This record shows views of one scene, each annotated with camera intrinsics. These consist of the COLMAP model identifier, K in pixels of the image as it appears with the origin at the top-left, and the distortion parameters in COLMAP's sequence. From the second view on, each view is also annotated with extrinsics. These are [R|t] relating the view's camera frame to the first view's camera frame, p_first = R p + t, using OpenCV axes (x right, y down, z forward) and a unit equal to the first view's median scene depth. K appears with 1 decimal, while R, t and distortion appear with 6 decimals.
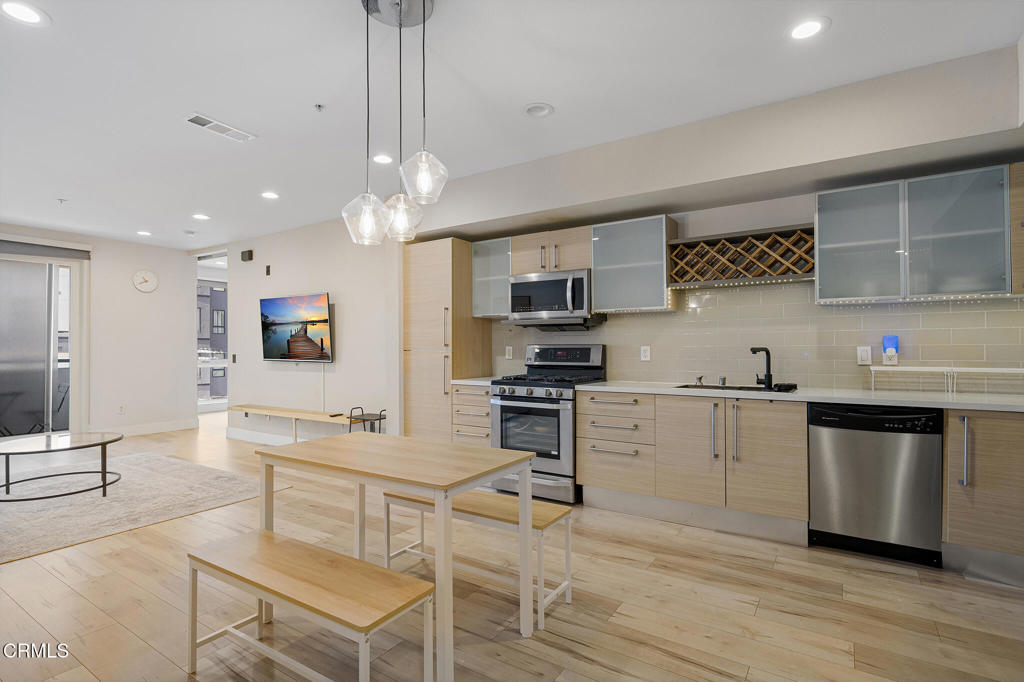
lens RADIAL K [[504.9, 0, 506.5], [0, 504.9, 343.2], [0, 0, 1]] dist [0.002455, 0.000536]
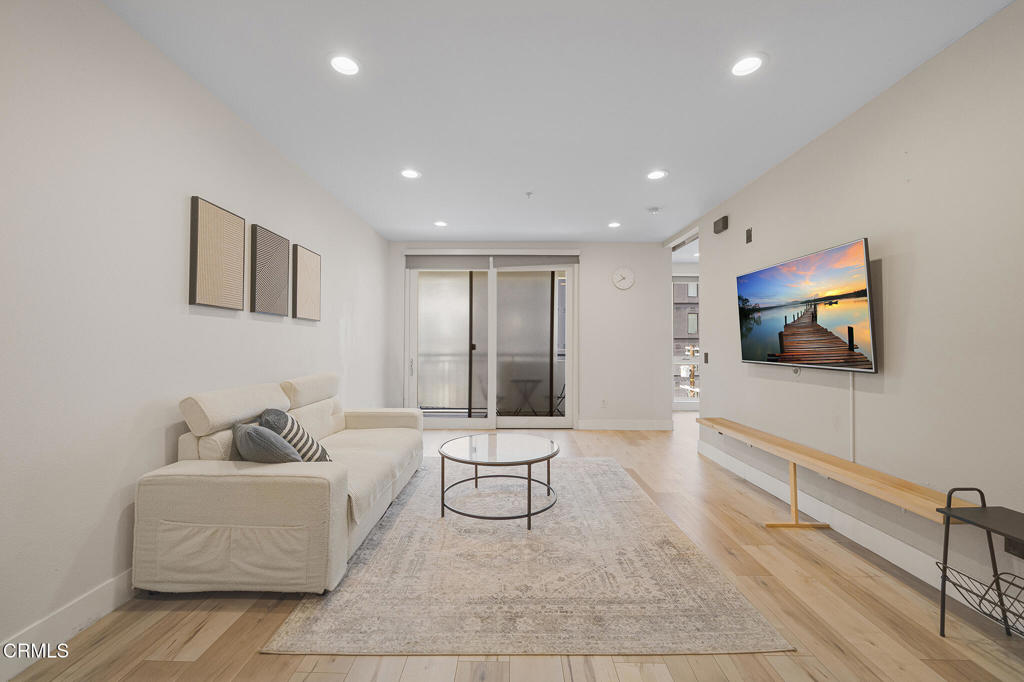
lens RADIAL K [[407.0, 0, 508.7], [0, 407.0, 342.7], [0, 0, 1]] dist [-0.000679, 0.000008]
pose [[0.550256, 0.000213, -0.834996, -0.288036], [0.000831, 0.999999, 0.000803, 0.008630], [0.834995, -0.001136, 0.550256, 0.645501]]
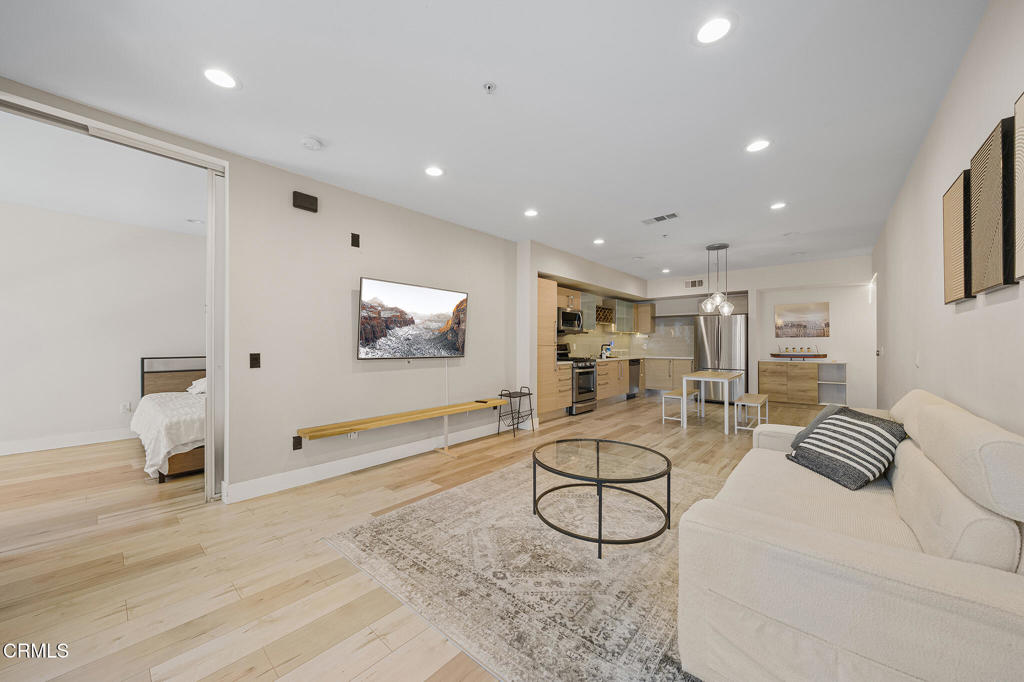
lens RADIAL K [[368.5, 0, 506.0], [0, 368.5, 343.5], [0, 0, 1]] dist [-0.001632, -0.000320]
pose [[0.134103, 0.006702, 0.990945, -1.582530], [-0.008885, 0.999945, -0.005560, 0.017653], [-0.990928, -0.008059, 0.134155, 1.126783]]
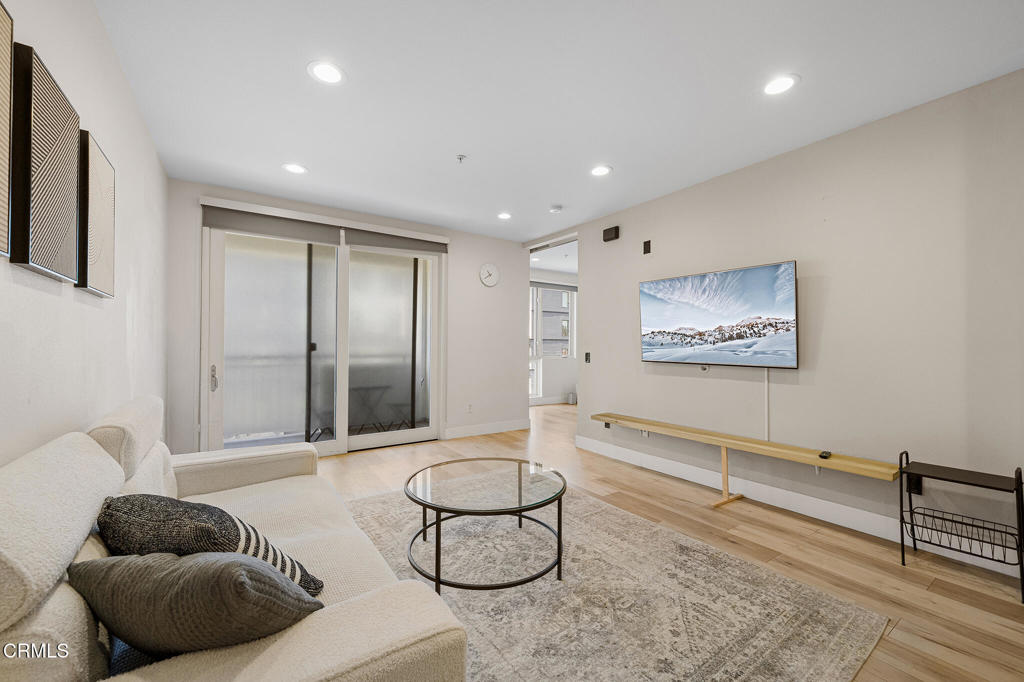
lens RADIAL K [[405.9, 0, 509.7], [0, 405.9, 347.0], [0, 0, 1]] dist [-0.001288, -0.000199]
pose [[0.927558, 0.011197, -0.373513, -0.693859], [-0.007264, 0.999902, 0.011938, 0.008807], [0.373610, -0.008360, 0.927548, 0.531255]]
